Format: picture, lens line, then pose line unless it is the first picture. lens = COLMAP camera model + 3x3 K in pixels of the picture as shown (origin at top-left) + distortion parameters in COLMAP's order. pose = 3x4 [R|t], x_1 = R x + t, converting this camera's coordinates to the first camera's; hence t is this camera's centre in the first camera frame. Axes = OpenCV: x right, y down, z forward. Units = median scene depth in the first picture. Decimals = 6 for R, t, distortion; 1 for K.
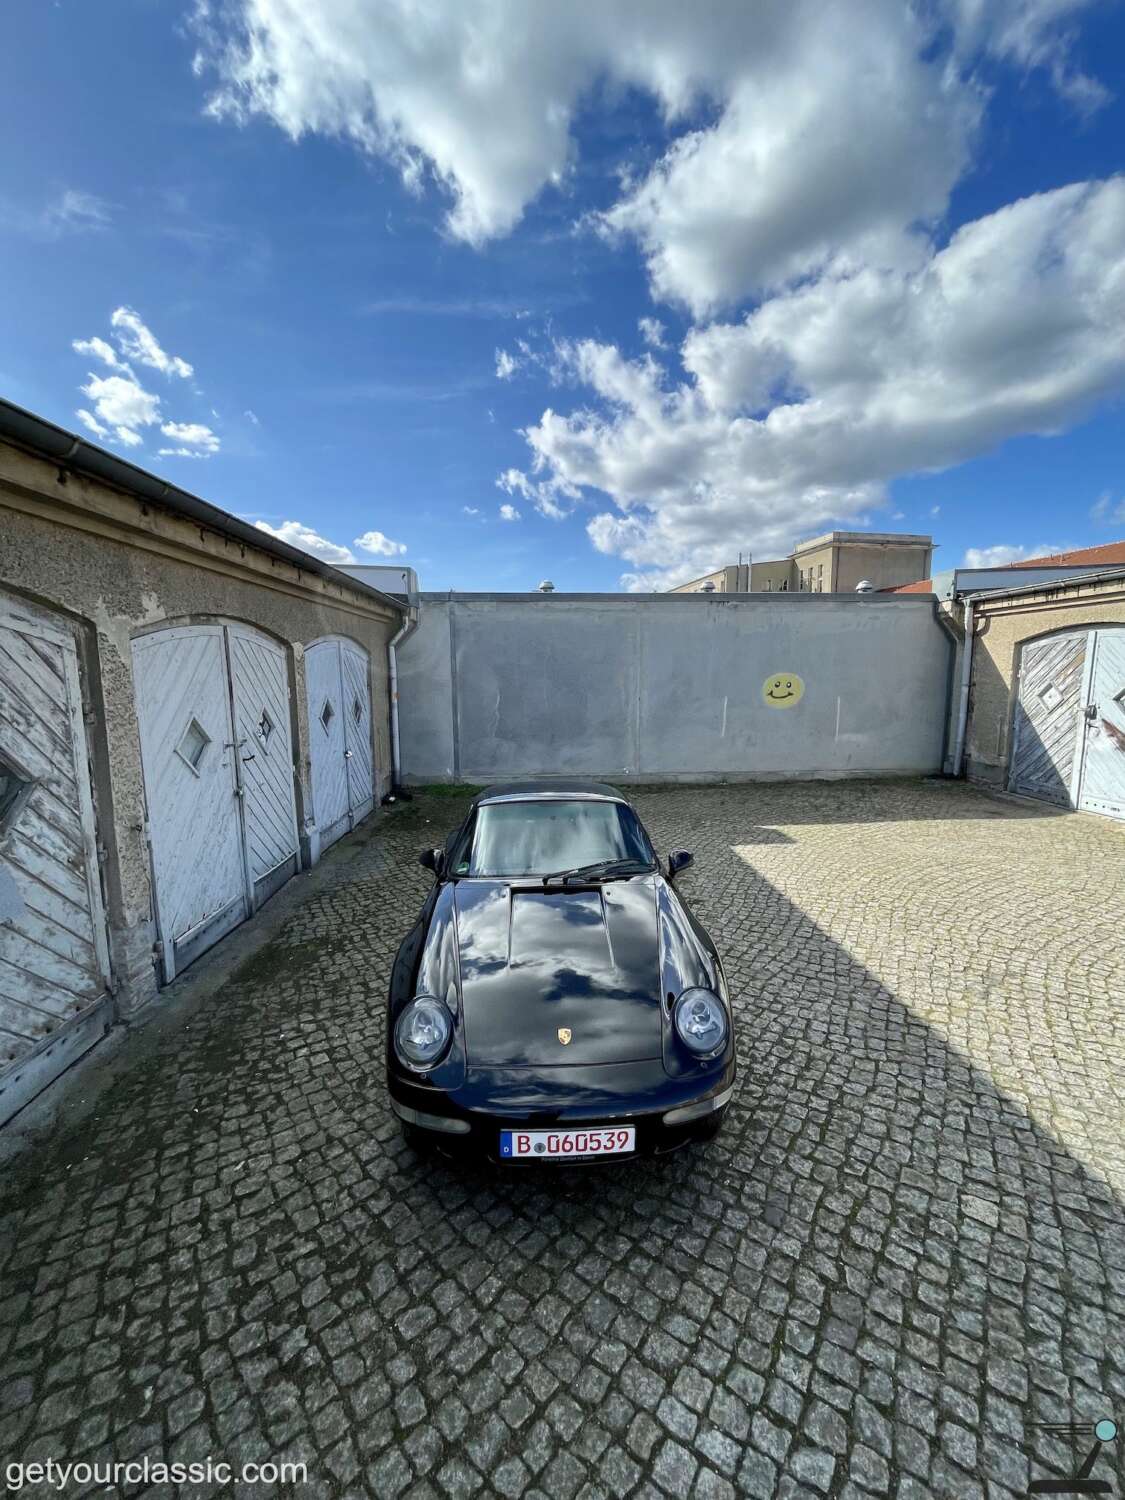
lens RADIAL K [[599.2, 0, 565.1], [0, 599.2, 747.8], [0, 0, 1]] dist [-0.005646, 0.001660]
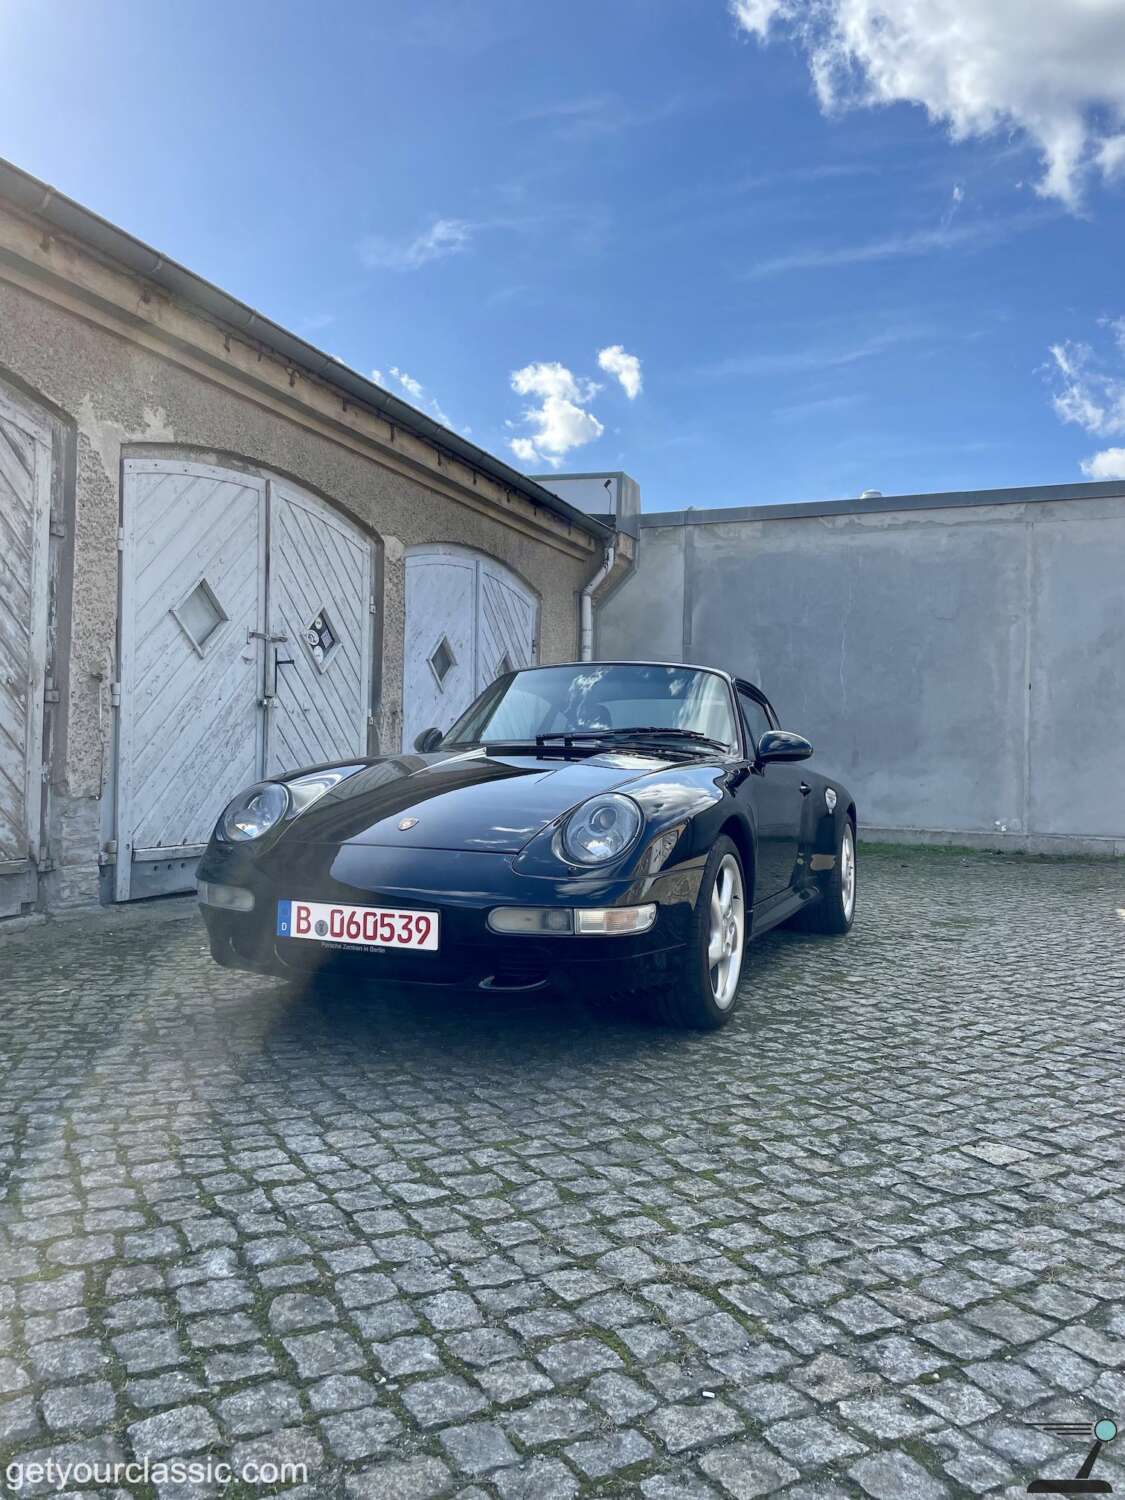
lens RADIAL K [[1118.5, 0, 574.8], [0, 1118.5, 748.8], [0, 0, 1]] dist [0.069198, -0.057297]
pose [[0.908649, 0.018609, -0.417146, 0.532254], [-0.080136, 0.988208, -0.130472, 0.398198], [0.409799, 0.151982, 0.899426, -0.096587]]
